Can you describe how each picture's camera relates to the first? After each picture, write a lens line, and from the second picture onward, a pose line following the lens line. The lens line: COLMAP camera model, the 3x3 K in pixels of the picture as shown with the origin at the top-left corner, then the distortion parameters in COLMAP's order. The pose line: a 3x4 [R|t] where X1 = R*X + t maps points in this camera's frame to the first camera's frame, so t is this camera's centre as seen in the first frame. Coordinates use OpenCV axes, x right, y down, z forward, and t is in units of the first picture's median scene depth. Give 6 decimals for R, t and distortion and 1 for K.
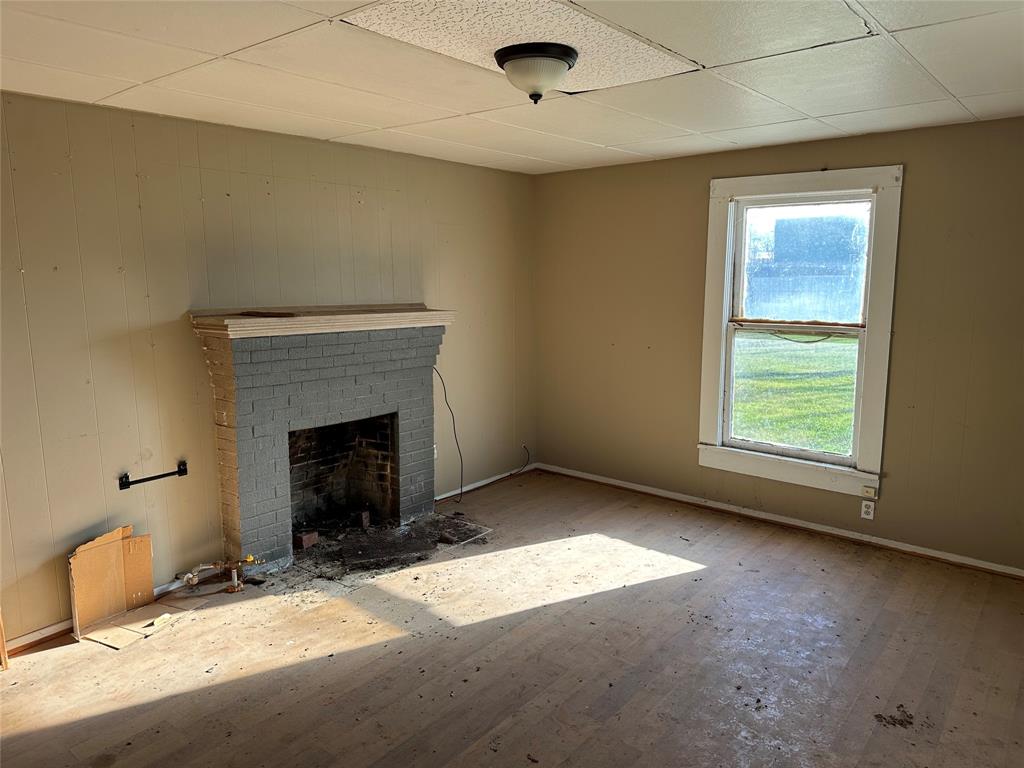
lens RADIAL K [[724.8, 0, 512.0], [0, 724.8, 384.0], [0, 0, 1]] dist [0.002451, 0.000116]
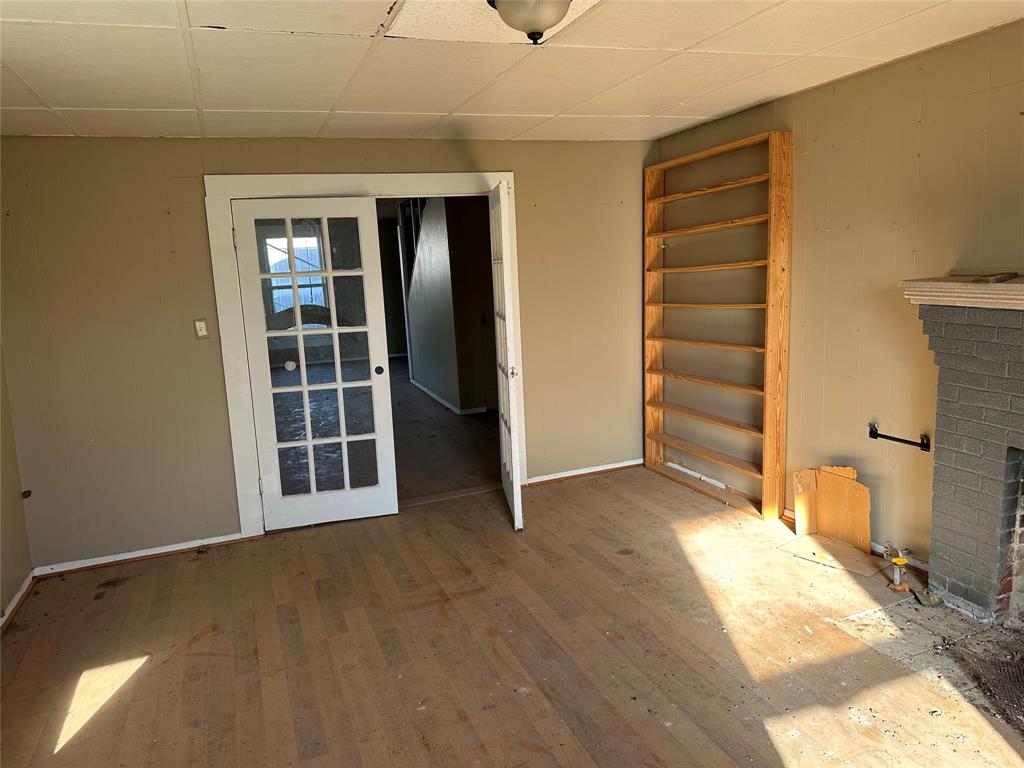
lens RADIAL K [[705.1, 0, 512.0], [0, 705.1, 384.0], [0, 0, 1]] dist [0.000052, 0.001479]
pose [[-0.501493, 0.177001, -0.846862, 0.562725], [-0.076785, 0.965880, 0.247347, -0.139264], [0.861747, 0.189070, -0.470791, 1.002445]]
